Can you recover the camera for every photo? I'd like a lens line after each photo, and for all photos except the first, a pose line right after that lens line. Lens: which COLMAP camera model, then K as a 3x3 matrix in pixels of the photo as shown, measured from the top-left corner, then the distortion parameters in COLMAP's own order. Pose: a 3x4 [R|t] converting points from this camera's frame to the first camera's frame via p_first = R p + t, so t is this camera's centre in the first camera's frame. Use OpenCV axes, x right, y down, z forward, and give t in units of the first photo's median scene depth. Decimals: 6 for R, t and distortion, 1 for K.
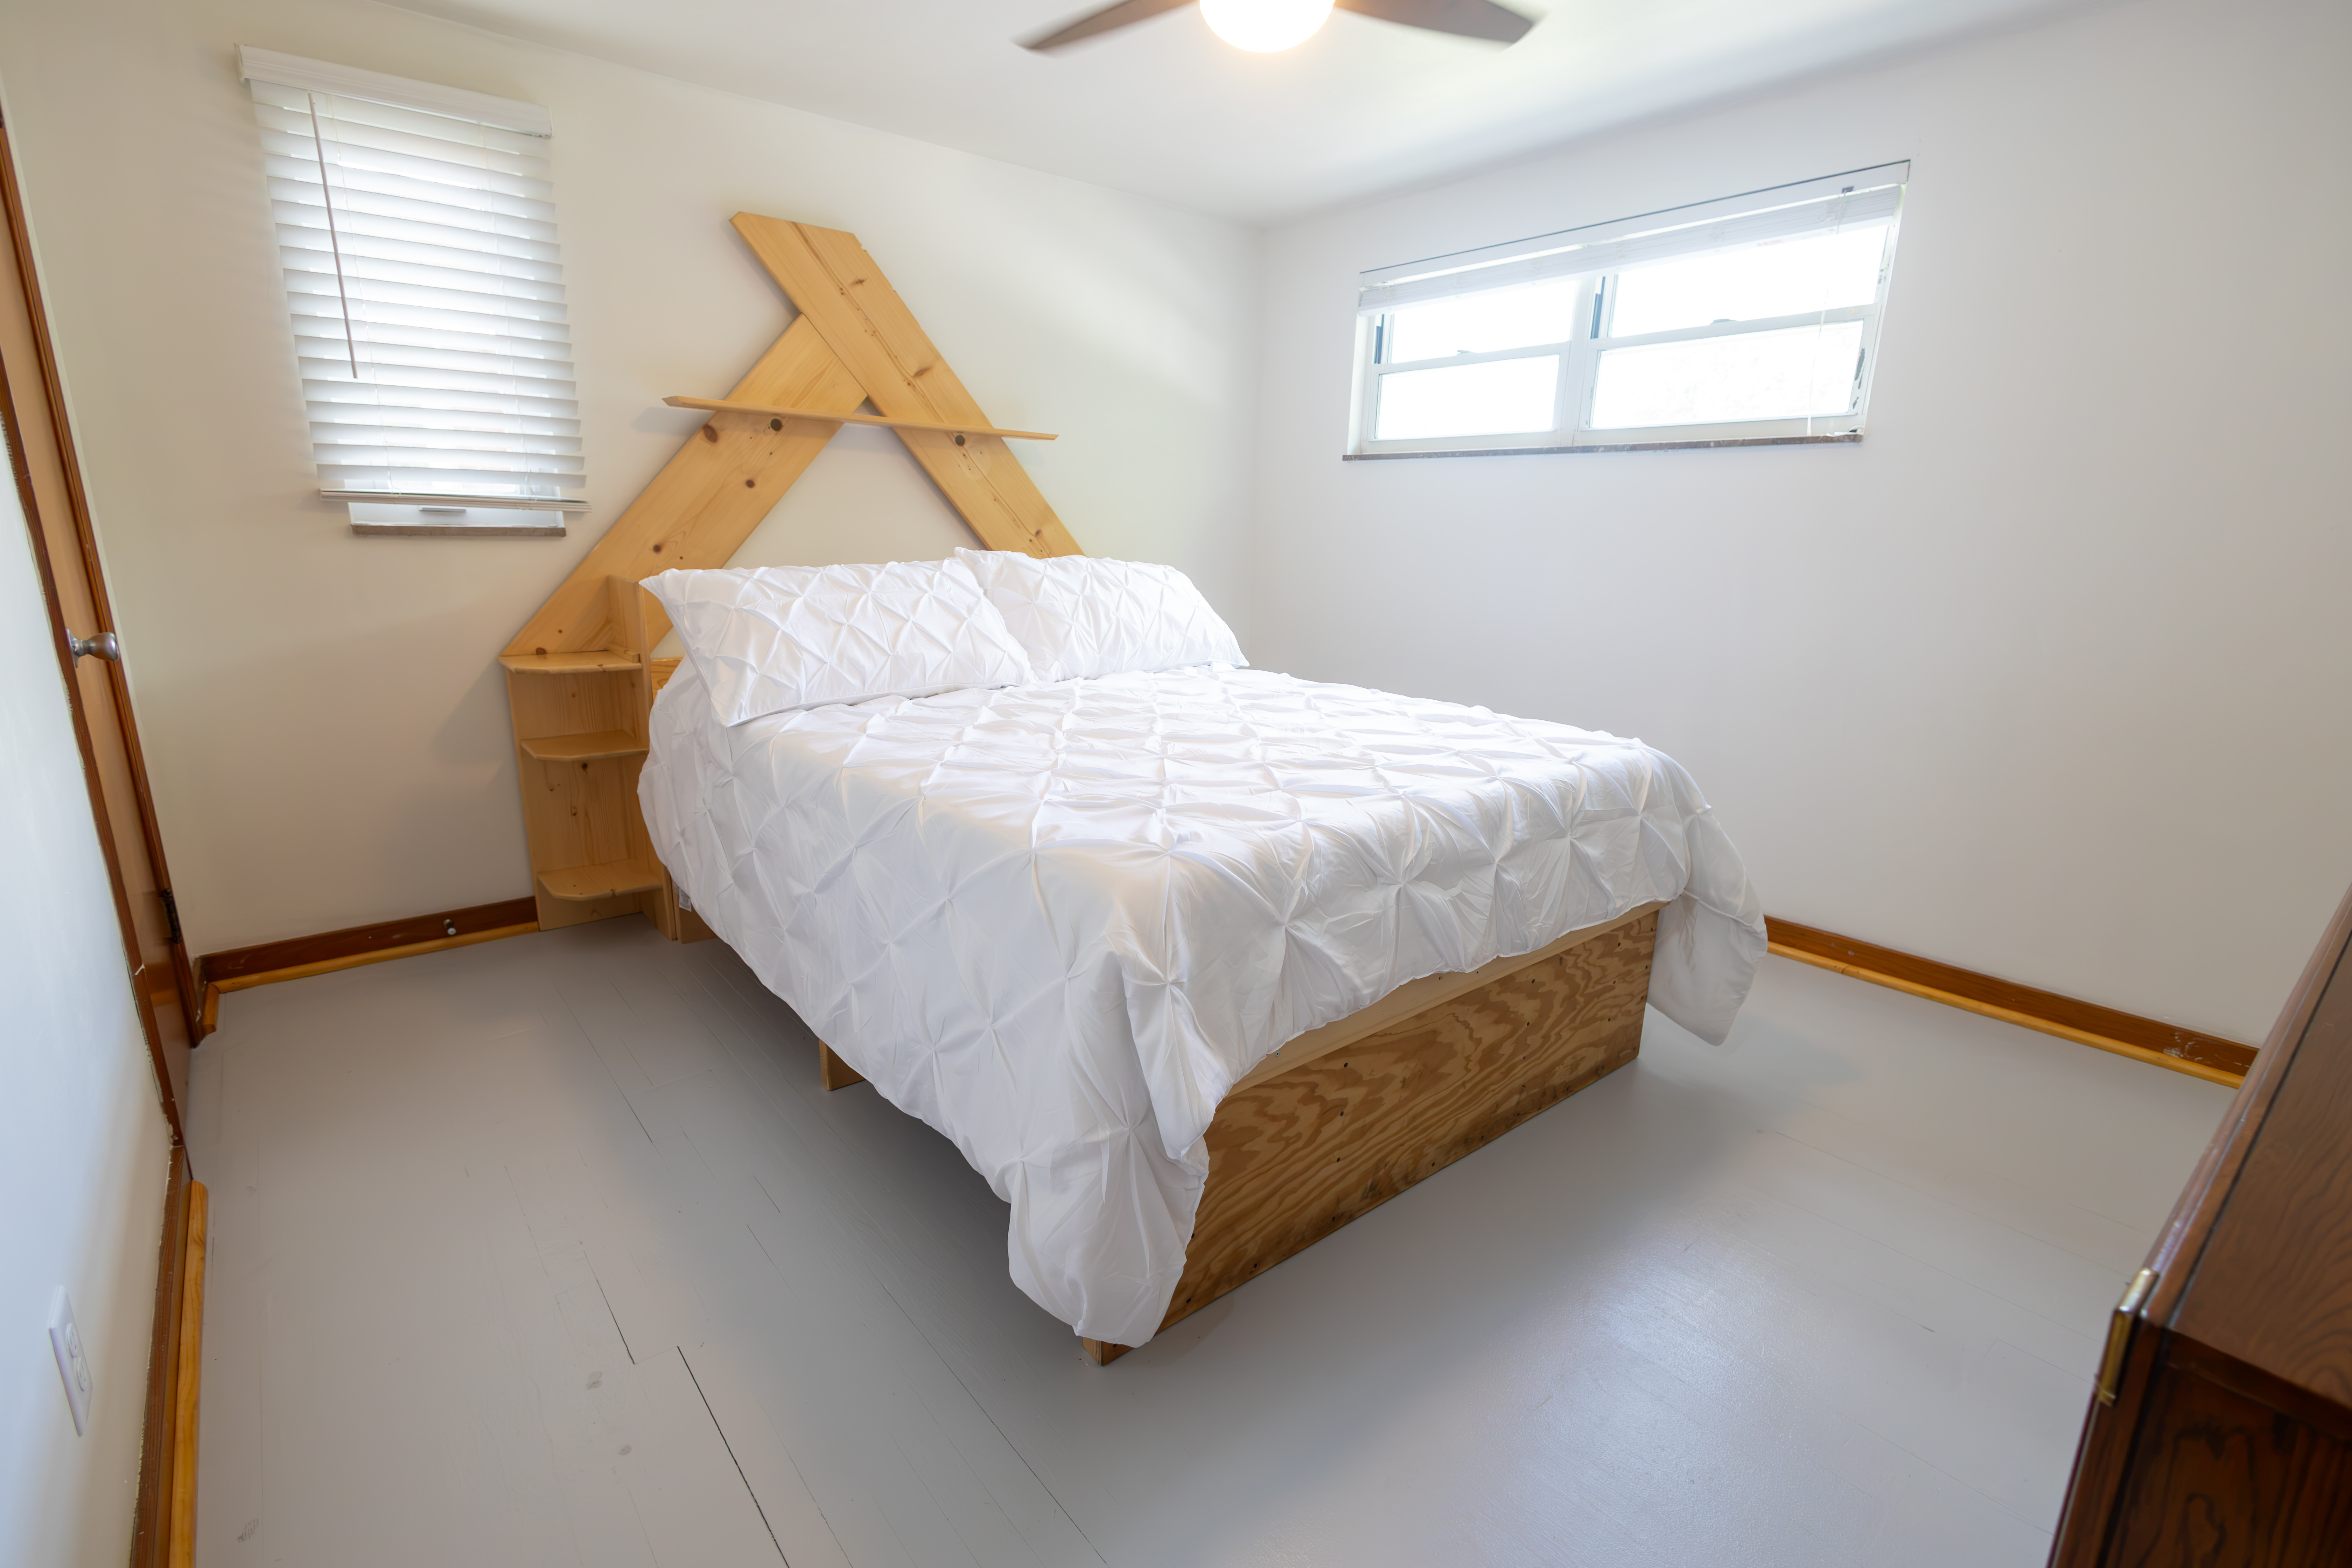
lens RADIAL K [[1089.4, 0, 1148.3], [0, 1089.4, 783.7], [0, 0, 1]] dist [0.009067, -0.005162]
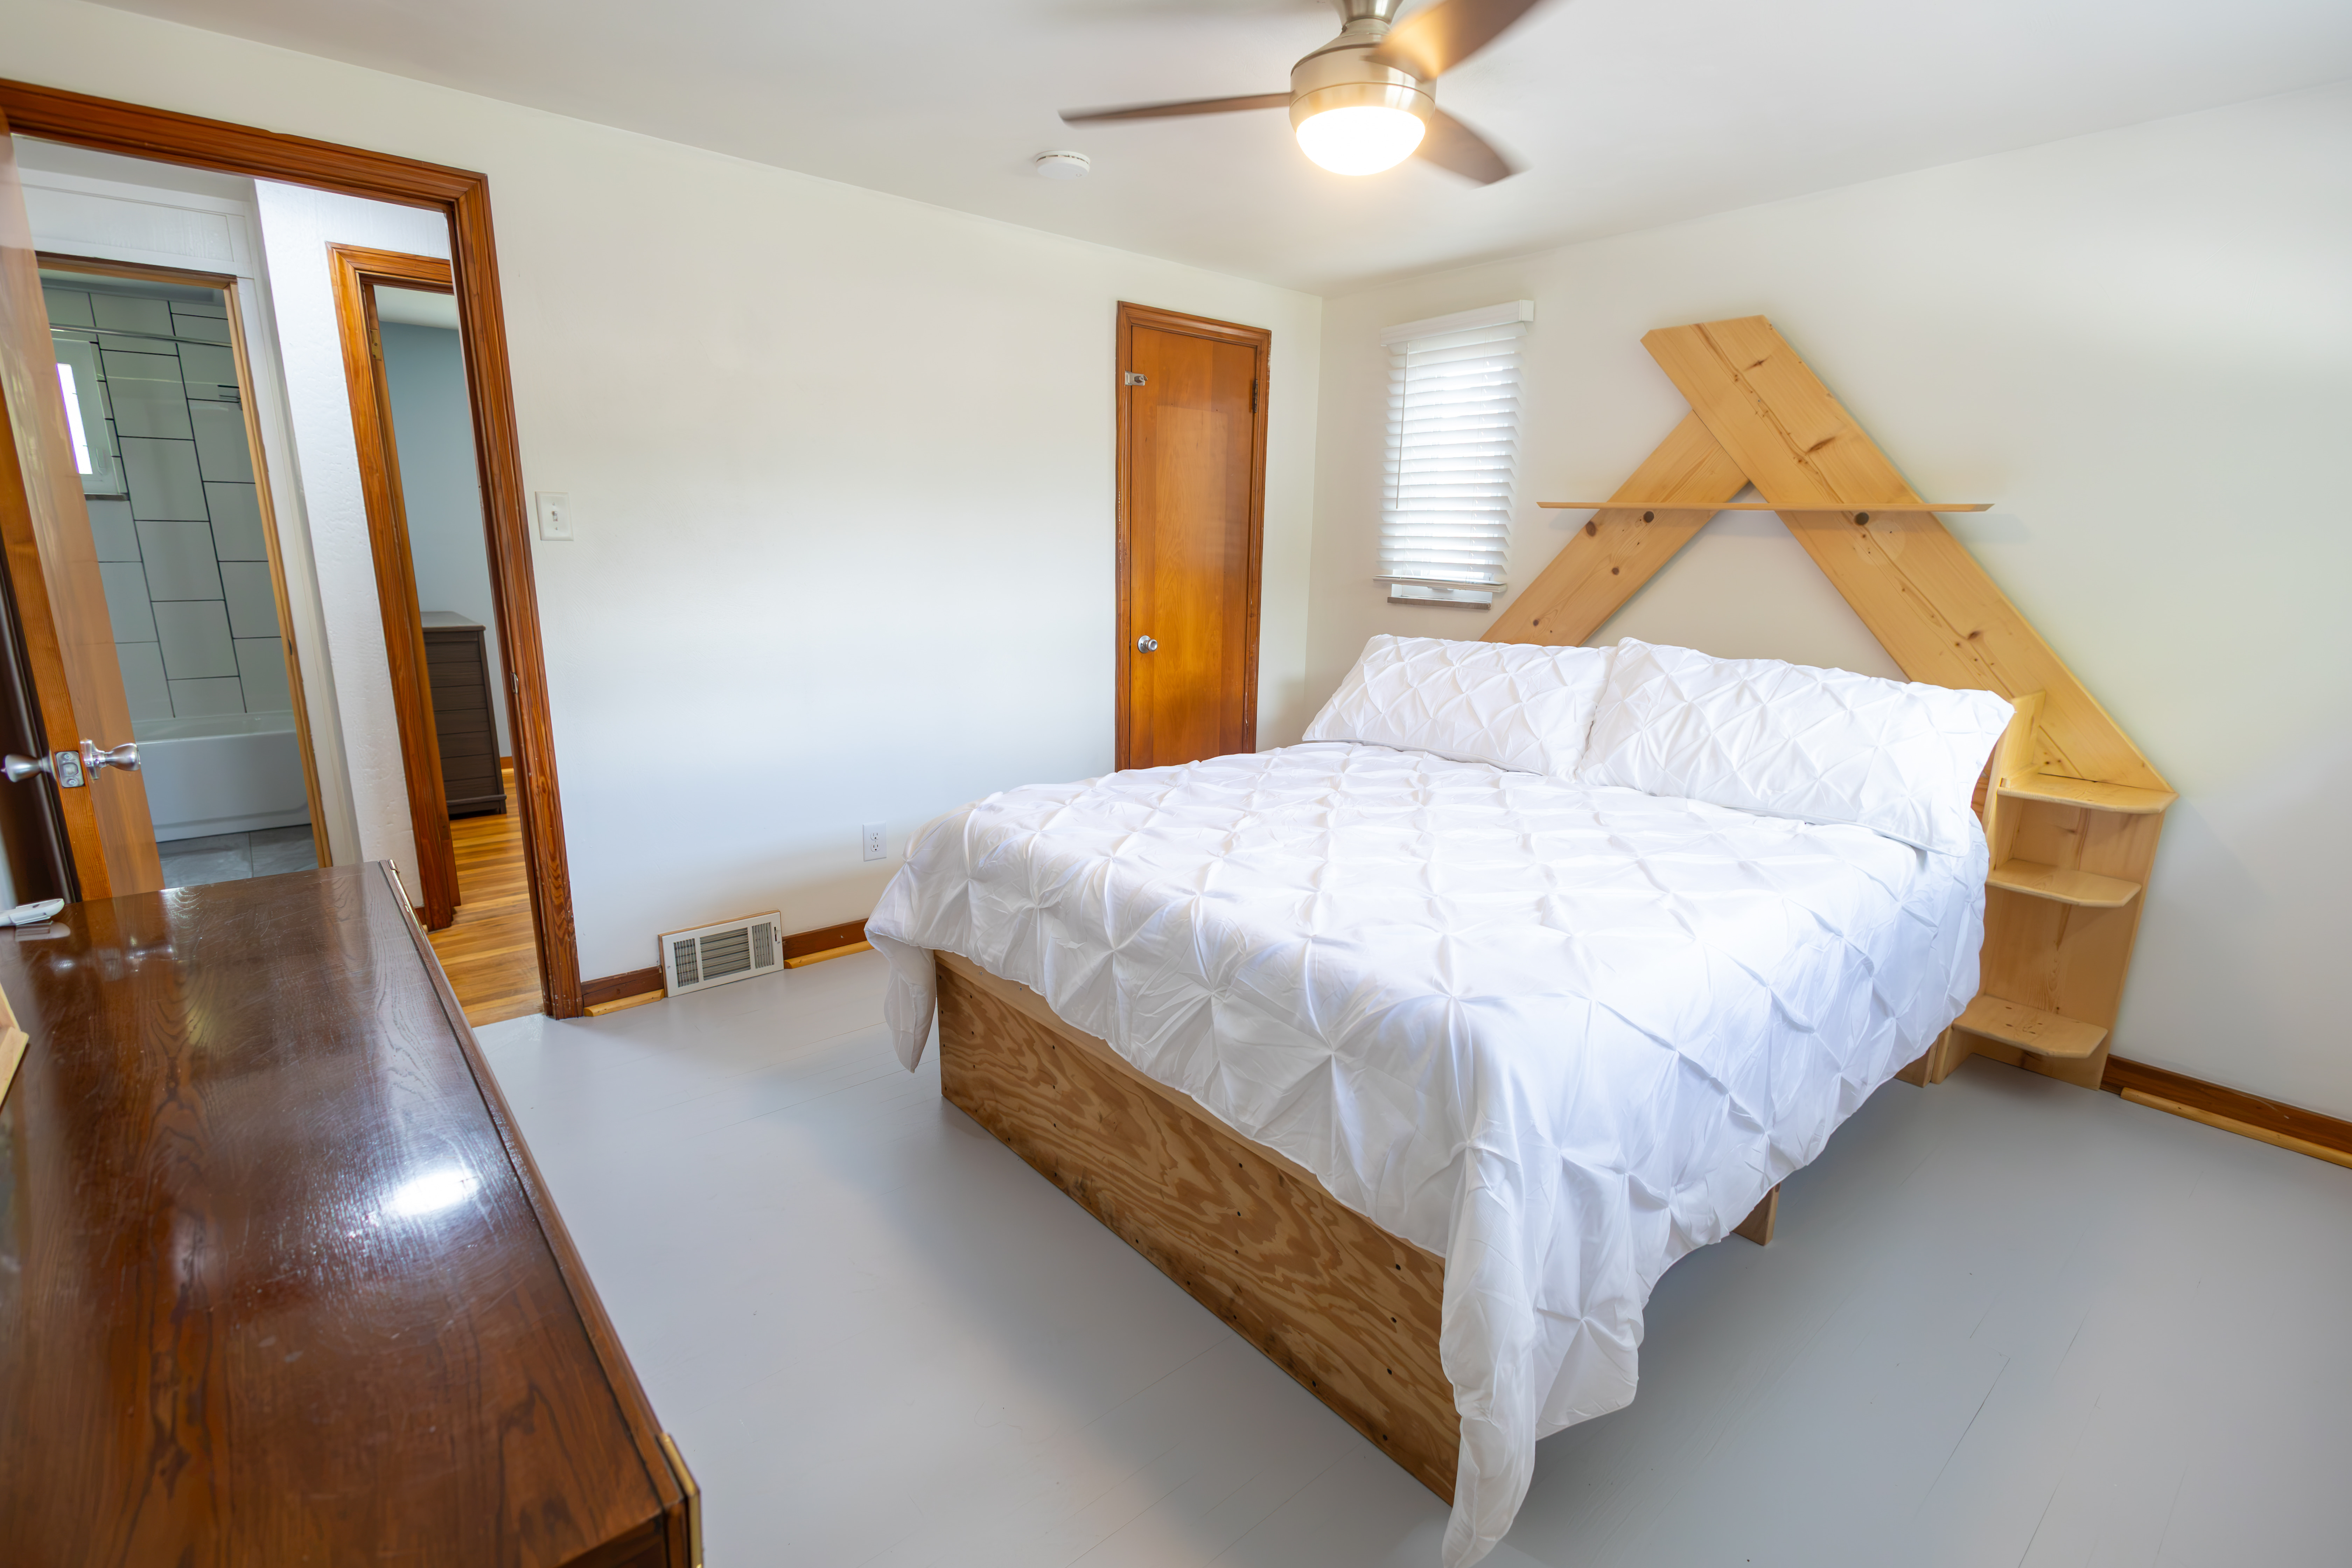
lens RADIAL K [[1051.6, 0, 1176.0], [0, 1051.6, 784.0], [0, 0, 1]] dist [-0.000238, -0.000455]
pose [[0.033706, 0.201596, -0.978889, 0.766561], [-0.254428, 0.948907, 0.186661, -0.167416], [0.966504, 0.242765, 0.083276, 0.572369]]
